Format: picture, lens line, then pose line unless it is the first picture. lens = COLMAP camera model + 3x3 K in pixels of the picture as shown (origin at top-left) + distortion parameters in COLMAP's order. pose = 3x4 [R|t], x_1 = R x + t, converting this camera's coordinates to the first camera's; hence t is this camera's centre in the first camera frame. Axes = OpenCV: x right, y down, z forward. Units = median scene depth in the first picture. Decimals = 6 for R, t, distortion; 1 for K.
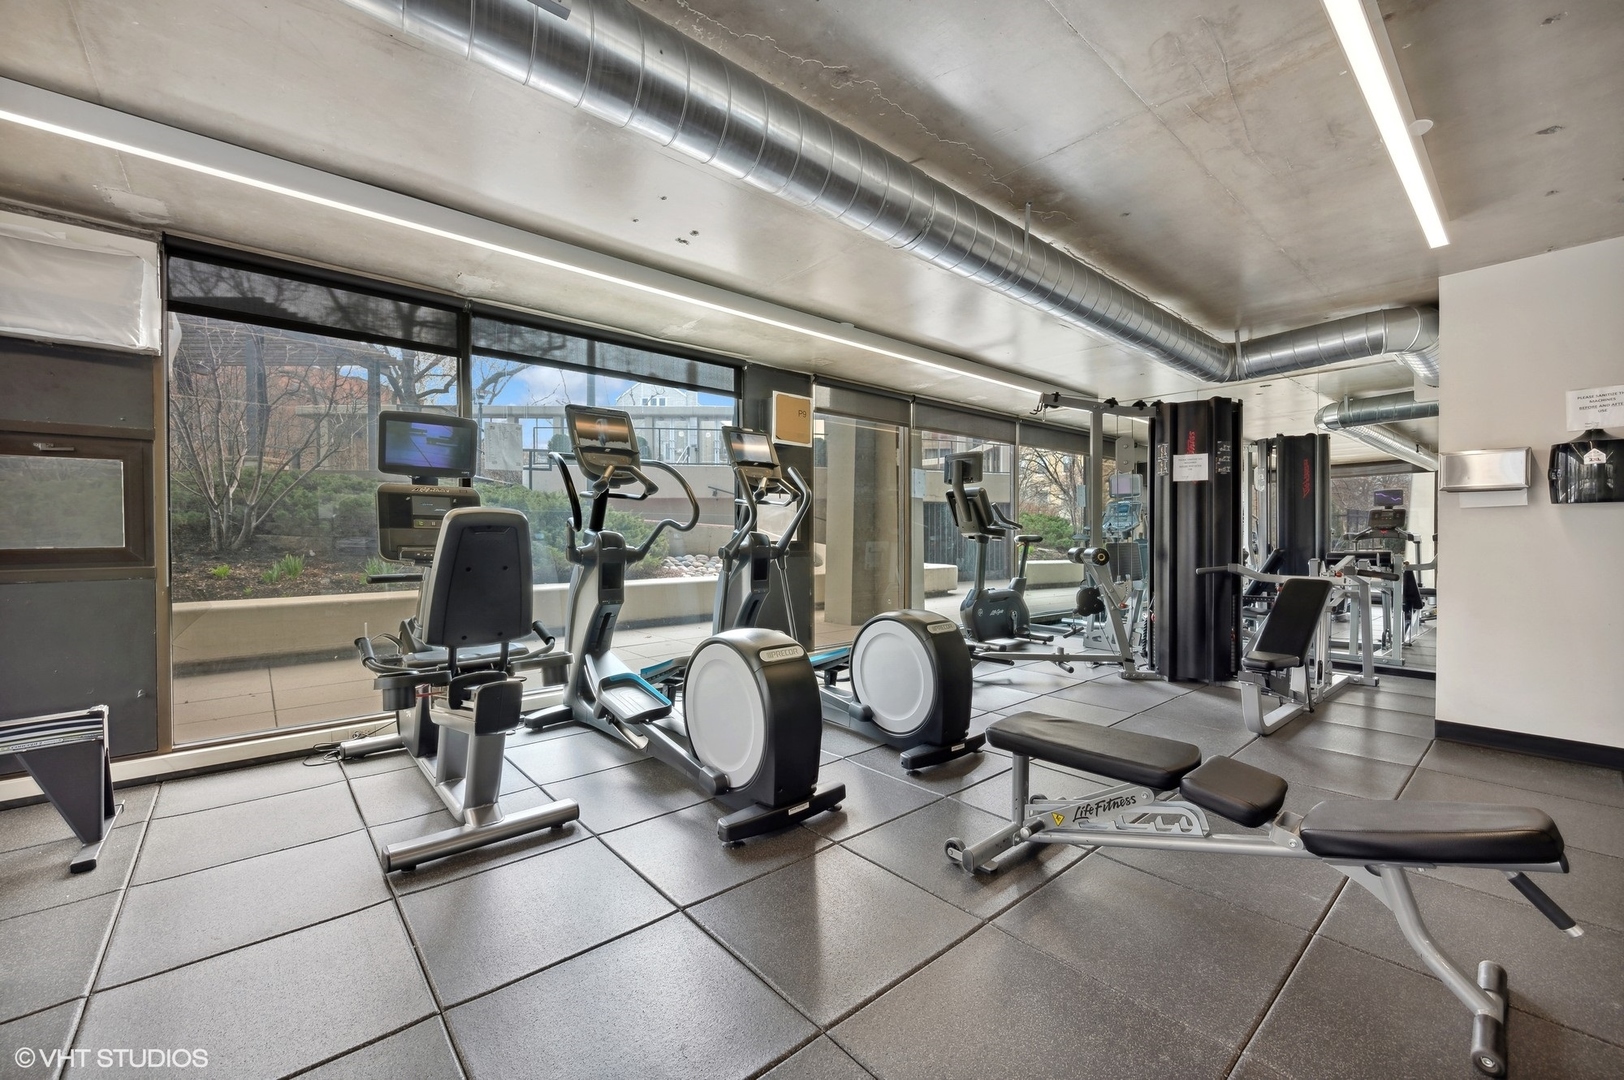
lens RADIAL K [[653.3, 0, 812.1], [0, 653.3, 542.3], [0, 0, 1]] dist [-0.000006, 0.000019]
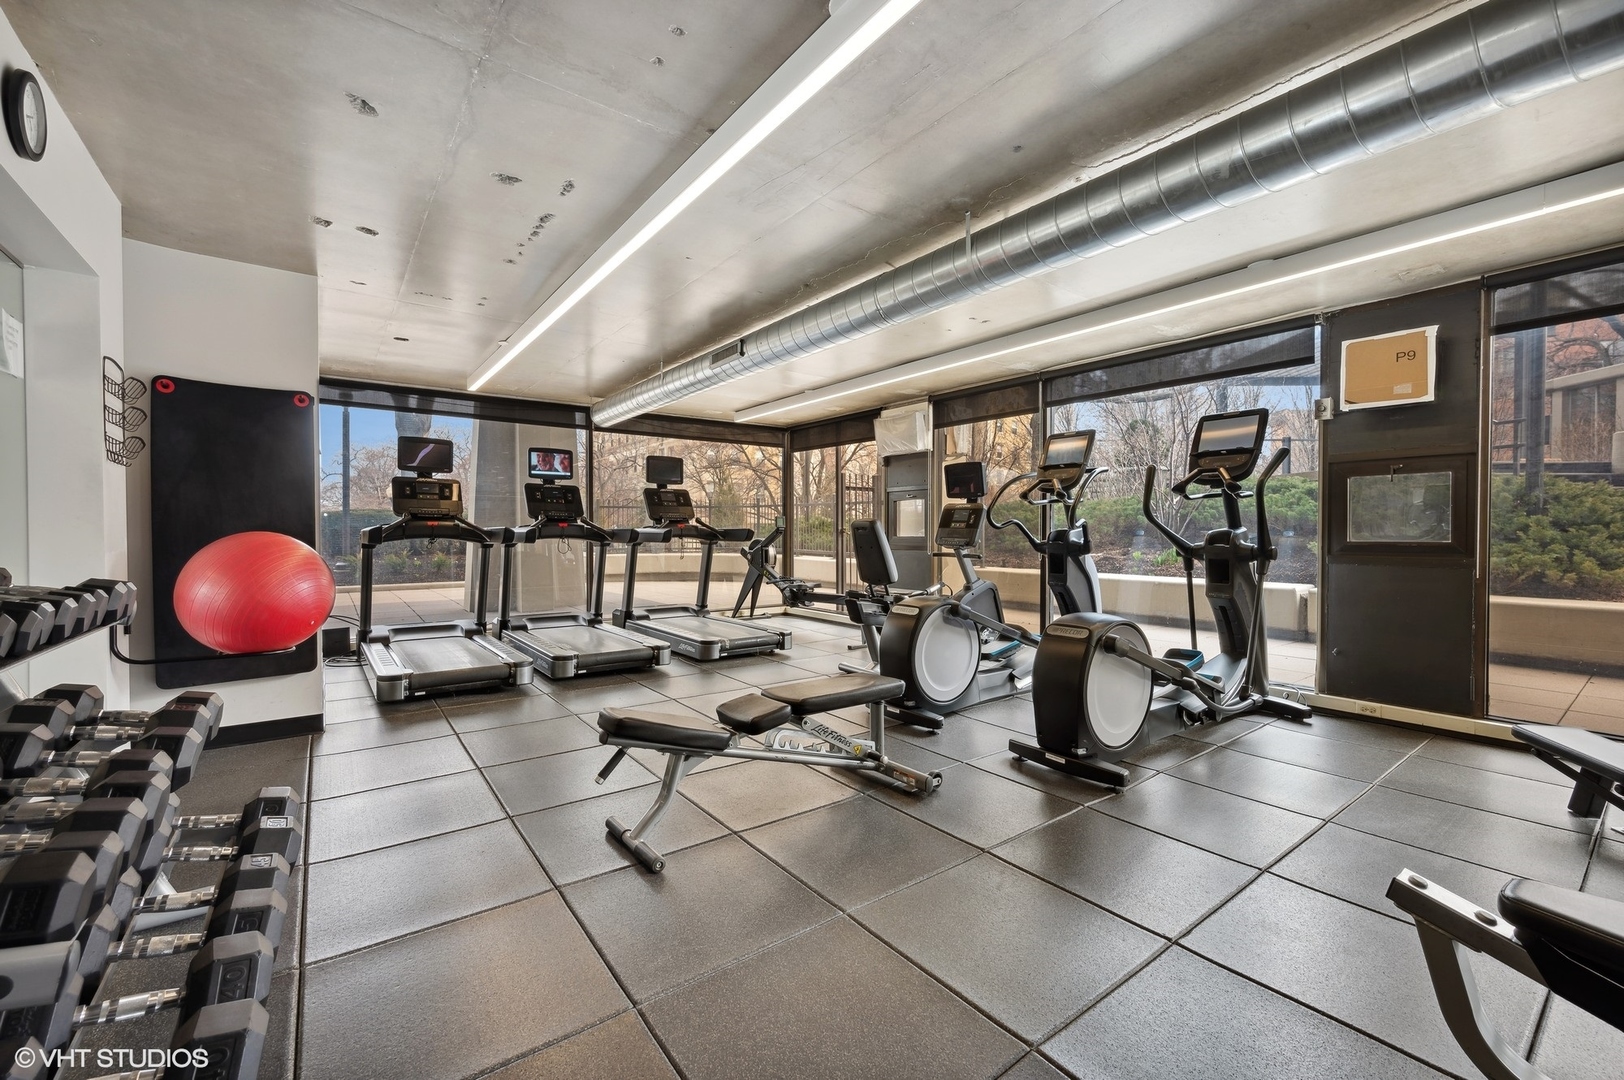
lens RADIAL K [[653.3, 0, 810.3], [0, 653.3, 536.2], [0, 0, 1]] dist [-0.000006, 0.000019]
pose [[-0.076383, 0.015499, -0.996958, 0.855585], [-0.008045, 0.999837, 0.016160, -0.021887], [0.997046, 0.009254, -0.076246, 0.530860]]
